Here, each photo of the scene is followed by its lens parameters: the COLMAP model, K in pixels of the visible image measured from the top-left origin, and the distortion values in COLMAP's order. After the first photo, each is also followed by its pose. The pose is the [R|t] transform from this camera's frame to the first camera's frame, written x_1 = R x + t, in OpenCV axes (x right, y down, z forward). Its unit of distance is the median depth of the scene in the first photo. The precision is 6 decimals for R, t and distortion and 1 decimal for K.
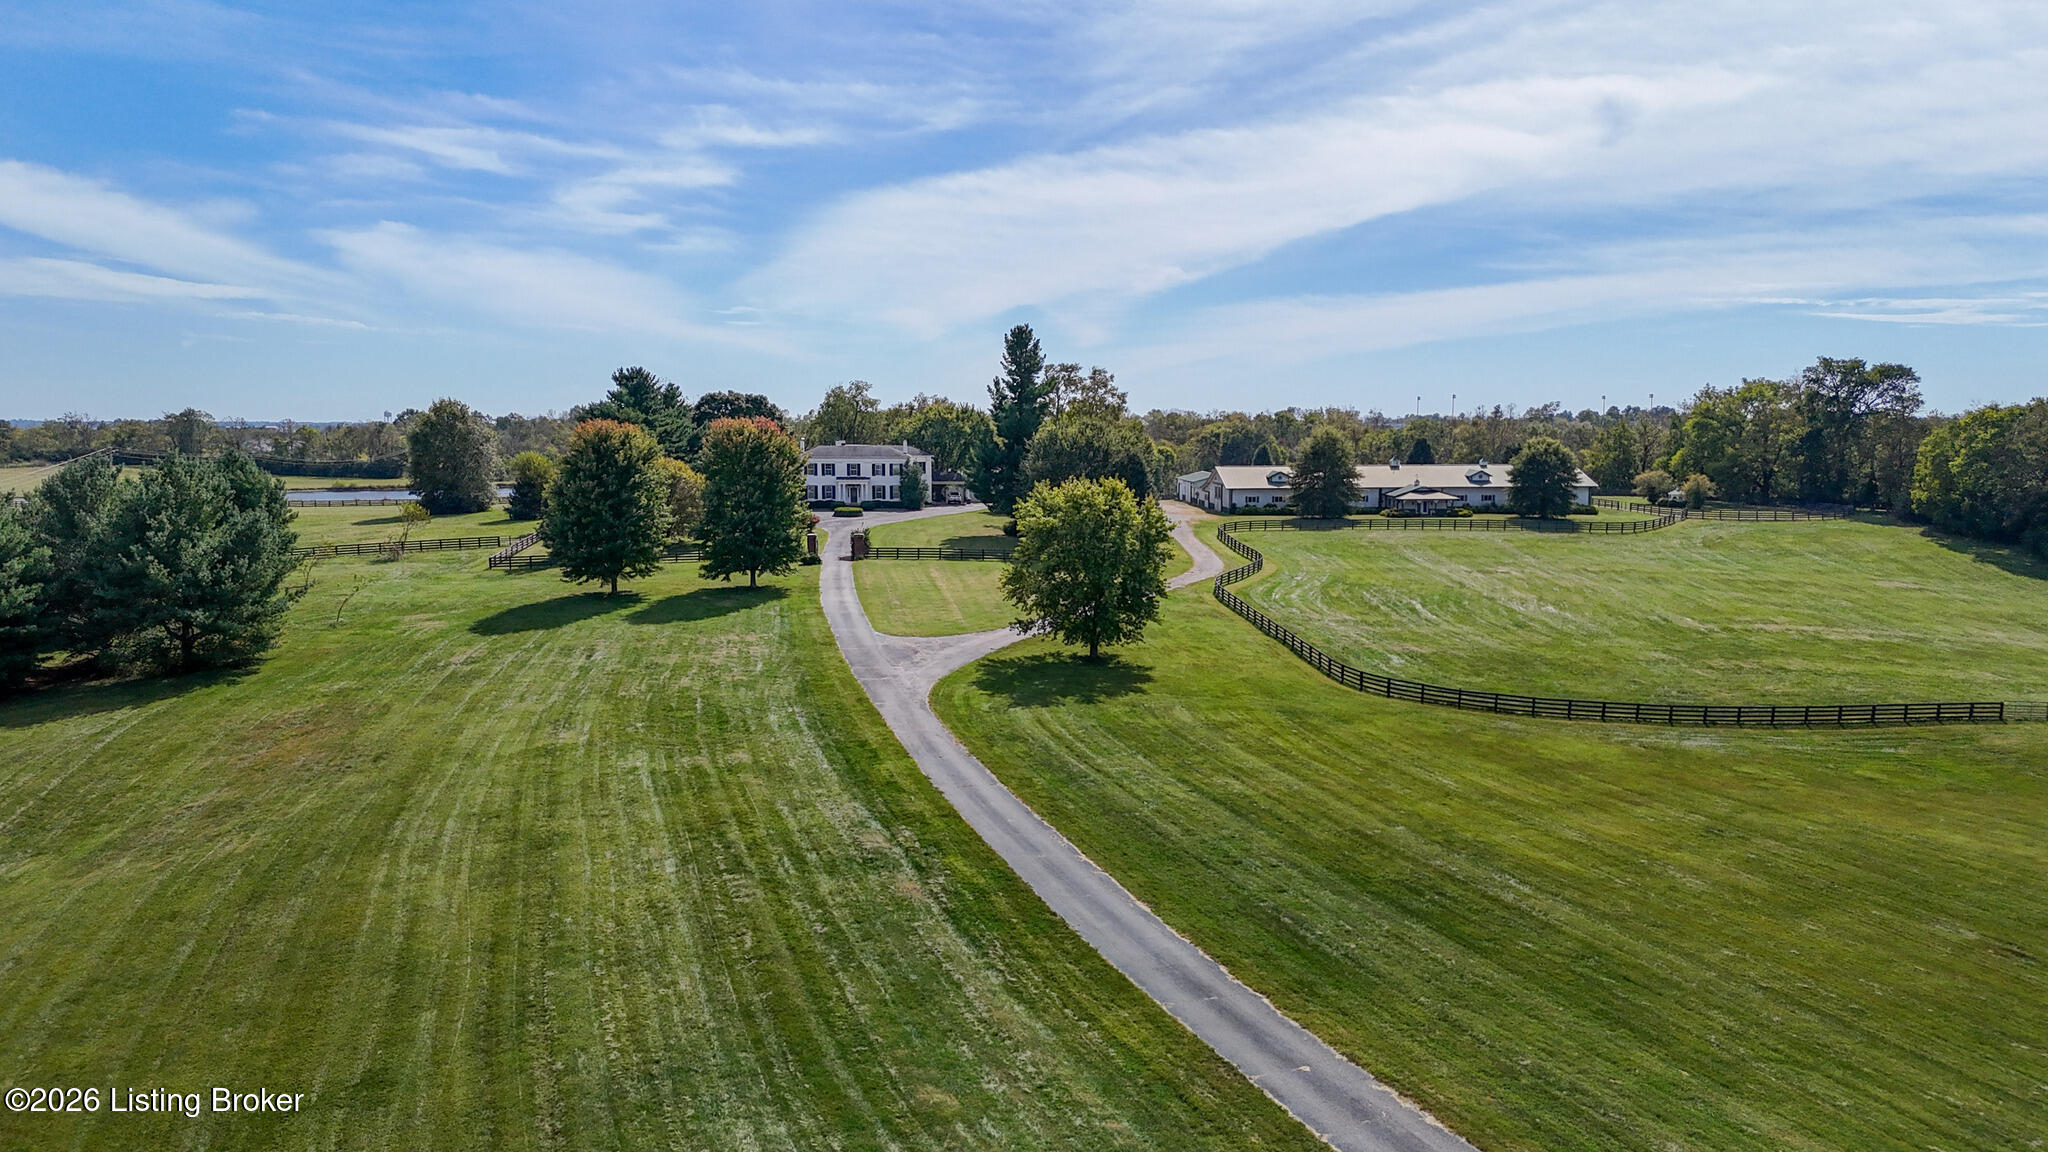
lens RADIAL K [[1520.4, 0, 1031.9], [0, 1520.4, 579.7], [0, 0, 1]] dist [0.064099, -0.028696]
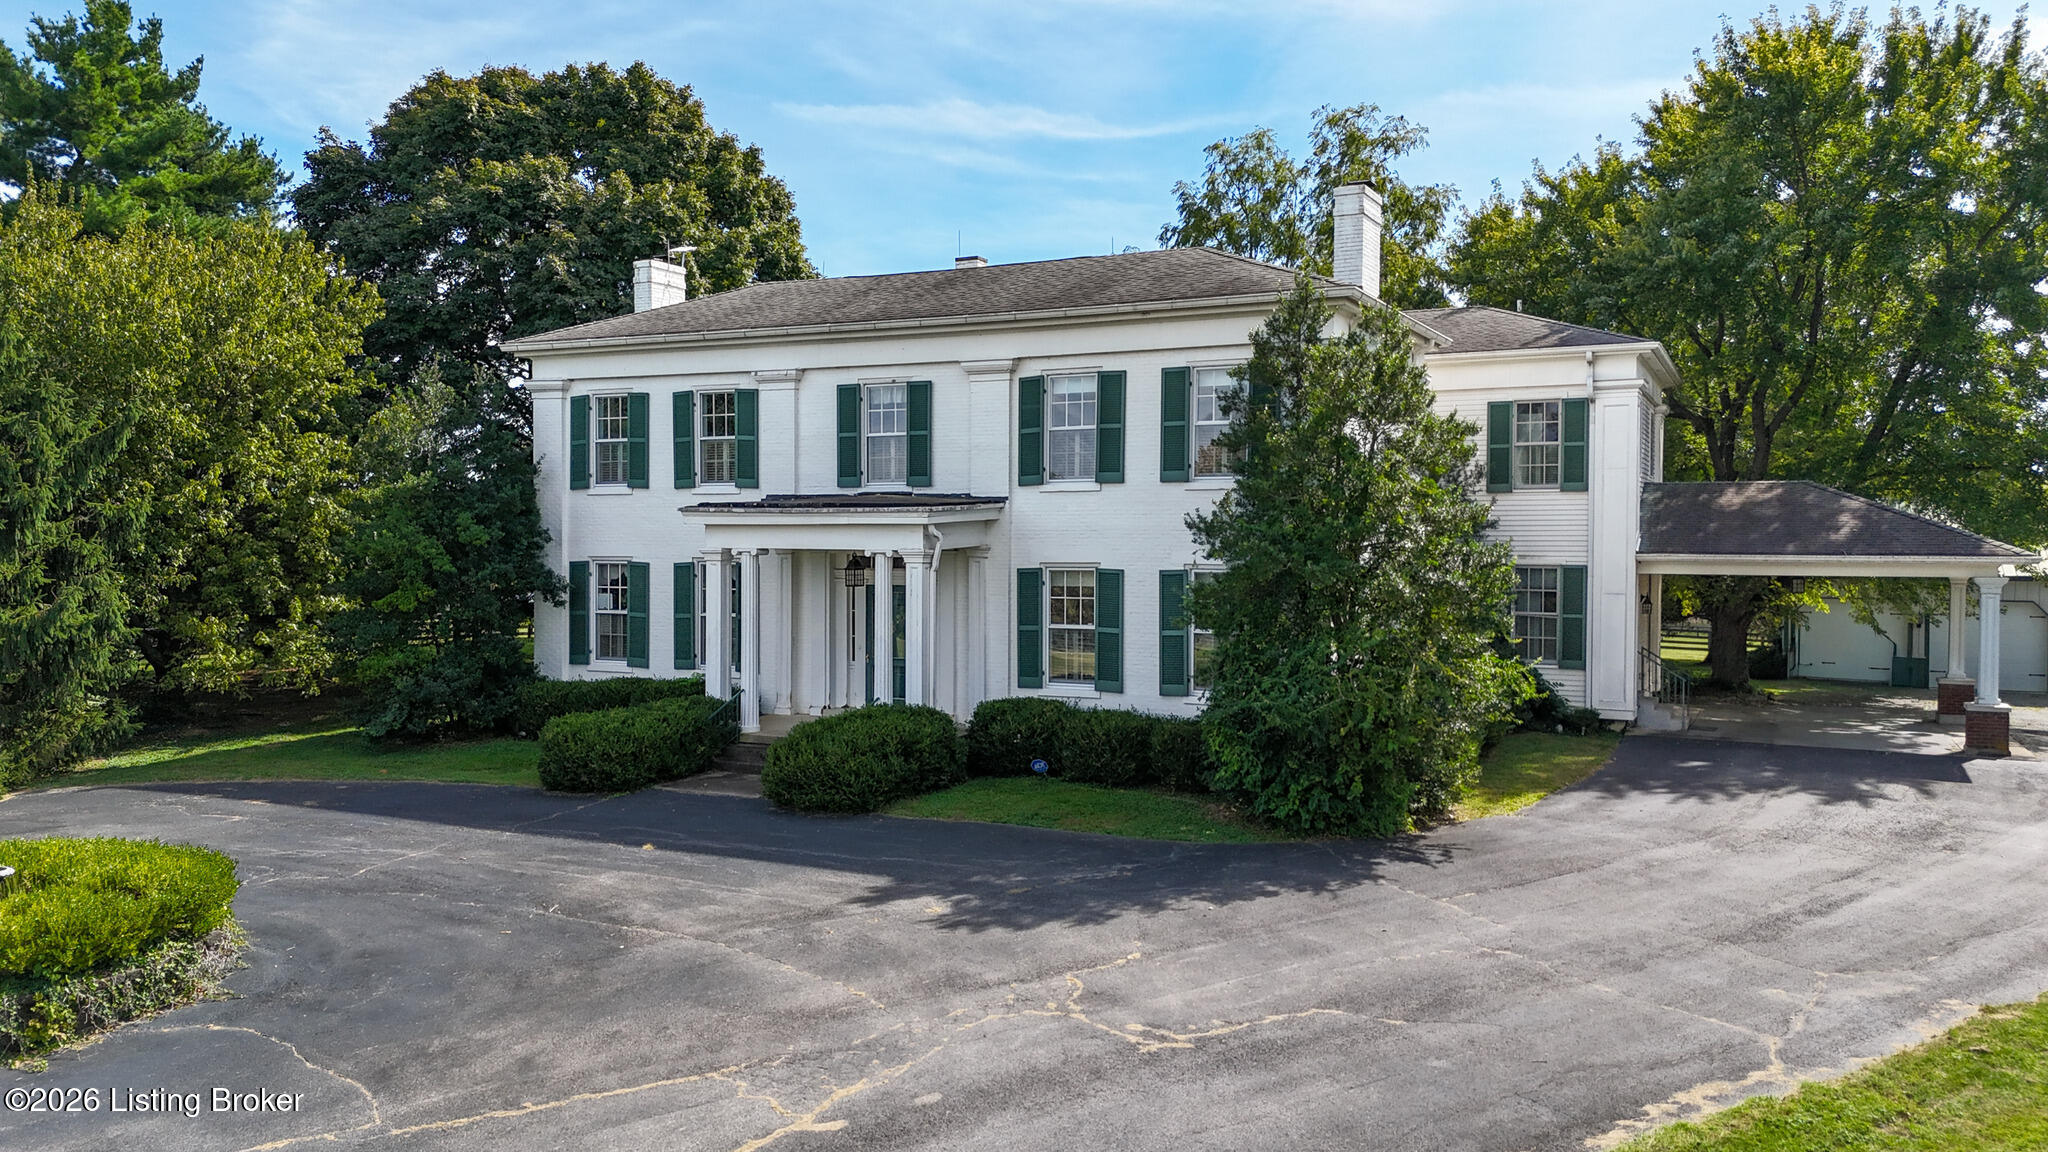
lens RADIAL K [[1520.4, 0, 1036.0], [0, 1520.4, 572.7], [0, 0, 1]] dist [0.064099, -0.028696]
pose [[0.859426, 0.016652, -0.510989, -0.043715], [-0.058564, 0.996097, -0.066037, -0.051992], [0.507895, 0.086680, 0.857047, 0.867745]]
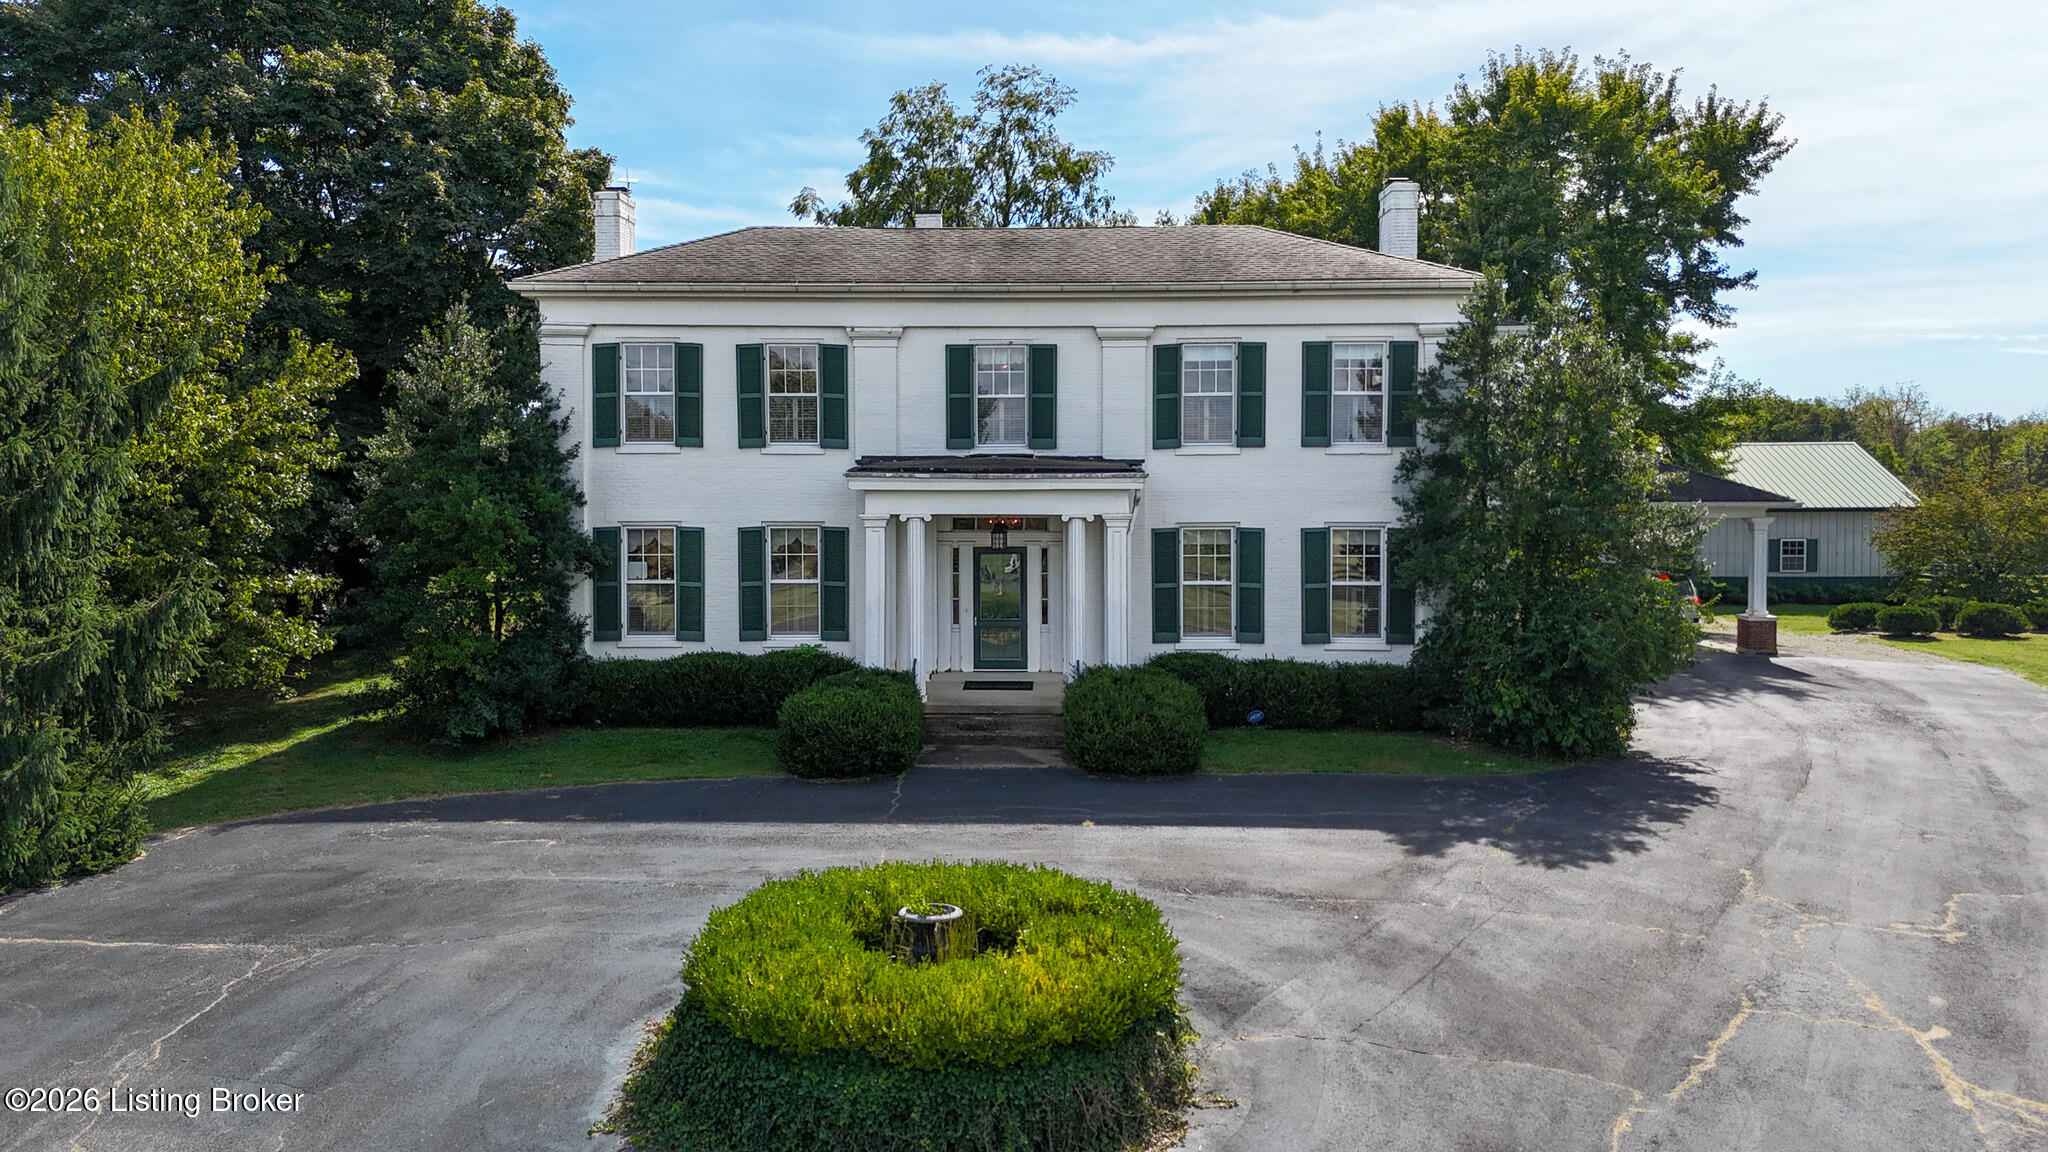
lens RADIAL K [[1520.4, 0, 996.3], [0, 1520.4, 543.9], [0, 0, 1]] dist [0.064099, -0.028696]
pose [[0.994367, 0.006411, -0.105797, -0.100427], [-0.011750, 0.998684, -0.049920, -0.052467], [0.105338, 0.050882, 0.993134, 0.846377]]
